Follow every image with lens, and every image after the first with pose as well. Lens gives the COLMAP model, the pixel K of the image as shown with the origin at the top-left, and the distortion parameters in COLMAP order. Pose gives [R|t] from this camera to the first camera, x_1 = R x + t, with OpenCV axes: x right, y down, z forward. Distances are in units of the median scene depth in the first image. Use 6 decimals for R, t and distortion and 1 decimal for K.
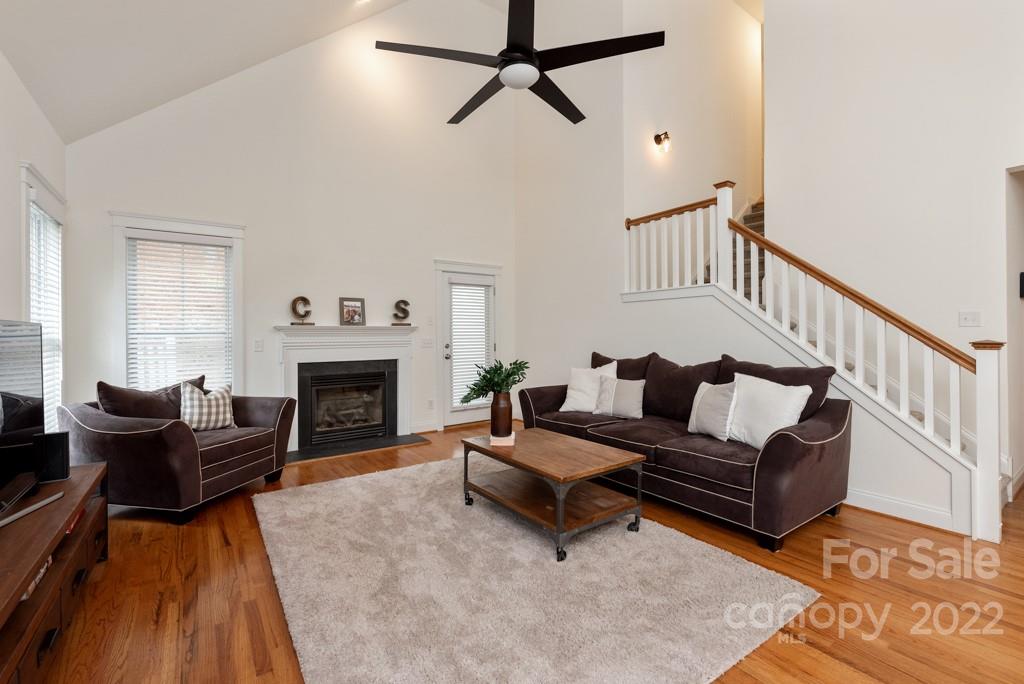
lens RADIAL K [[444.2, 0, 512.3], [0, 444.2, 335.1], [0, 0, 1]] dist [-0.001501, -0.000070]
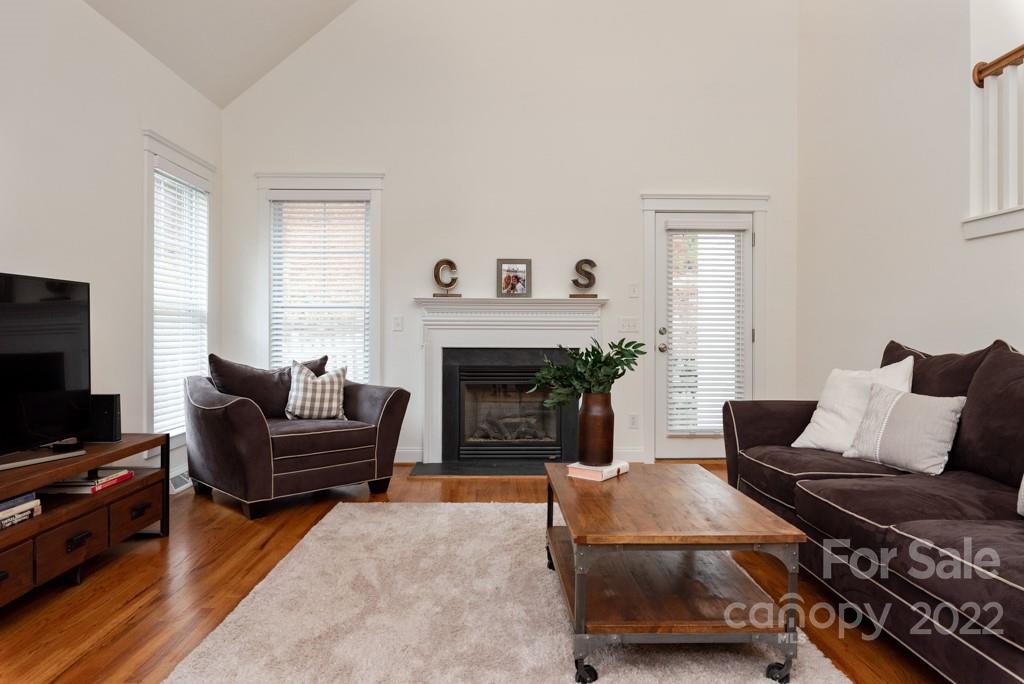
lens RADIAL K [[674.9, 0, 513.0], [0, 674.9, 328.4], [0, 0, 1]] dist [0.002535, -0.000953]
pose [[0.826509, 0.009378, -0.562845, 0.299396], [-0.011473, 0.999934, -0.000187, 0.033524], [0.562806, 0.006612, 0.826563, 0.136241]]
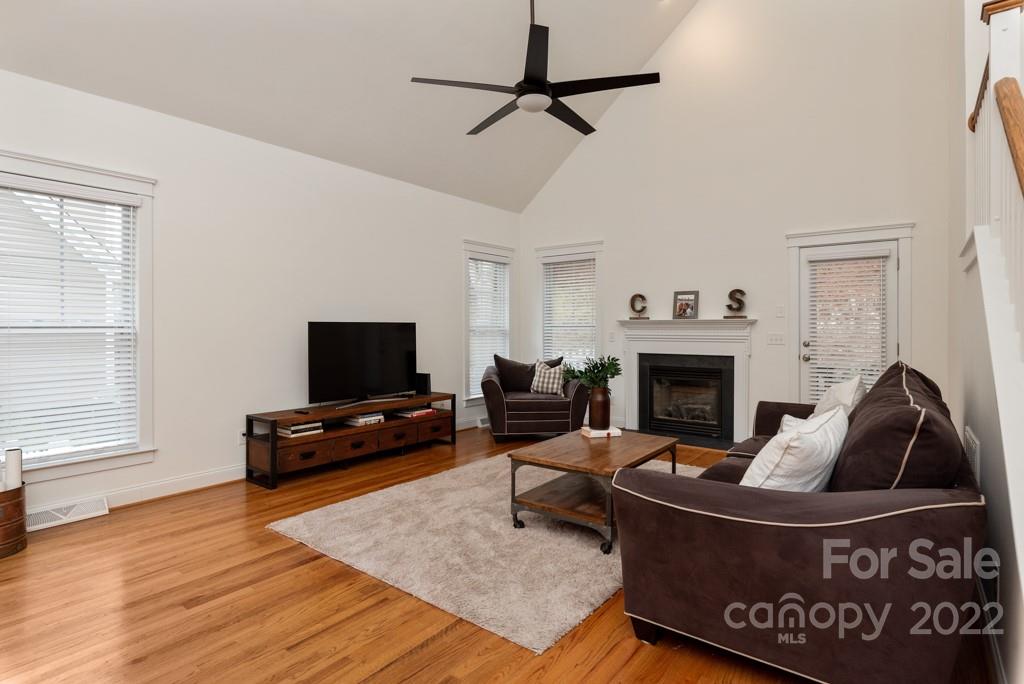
lens RADIAL K [[534.2, 0, 509.7], [0, 534.2, 328.6], [0, 0, 1]] dist [0.001462, 0.000346]
pose [[0.289745, 0.009010, -0.957061, 0.824245], [-0.003756, 0.999959, 0.008276, -0.010274], [0.957096, 0.001197, 0.289767, 0.337285]]
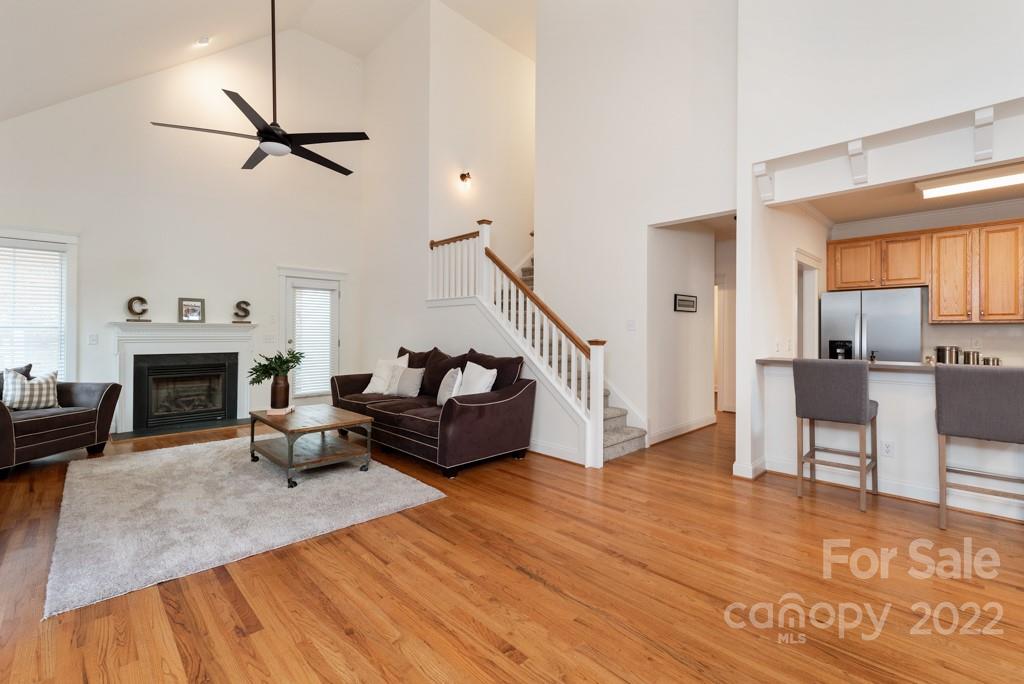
lens RADIAL K [[443.7, 0, 514.8], [0, 443.7, 331.7], [0, 0, 1]] dist [-0.000704, -0.000256]
pose [[0.987431, 0.012155, 0.157580, 0.346166], [-0.011566, 0.999922, -0.004654, -0.002407], [-0.157624, 0.002773, 0.987495, -0.318840]]
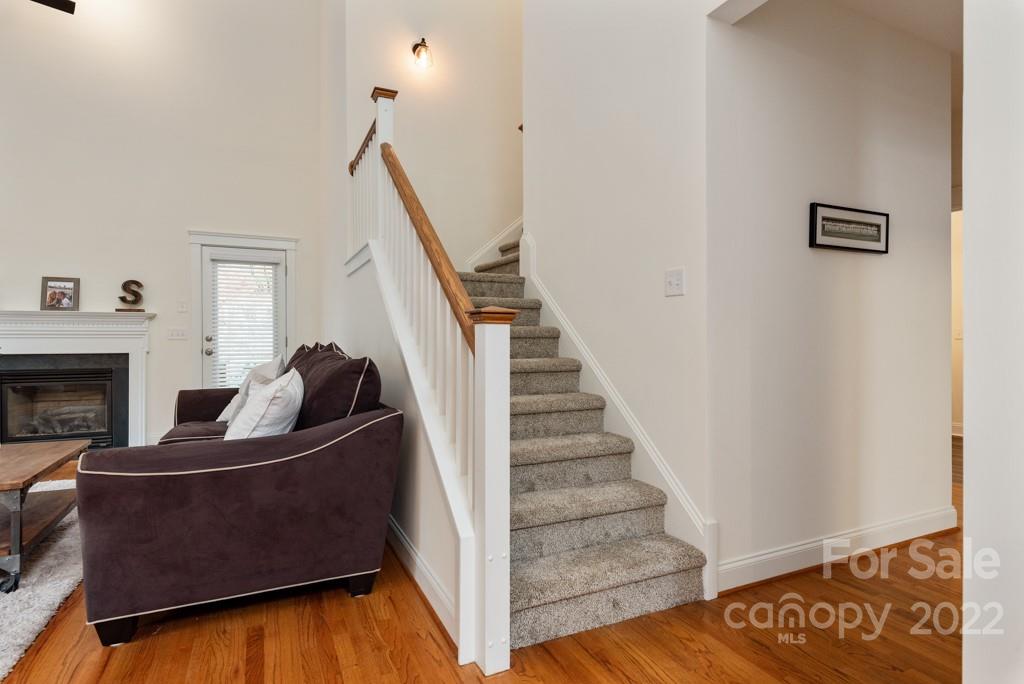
lens RADIAL K [[526.6, 0, 510.3], [0, 526.6, 340.2], [0, 0, 1]] dist [0.002171, 0.000133]
pose [[0.983524, 0.005601, -0.180693, 0.781825], [-0.005608, 0.999984, 0.000470, 0.033896], [0.180693, 0.000551, 0.983539, 0.230976]]
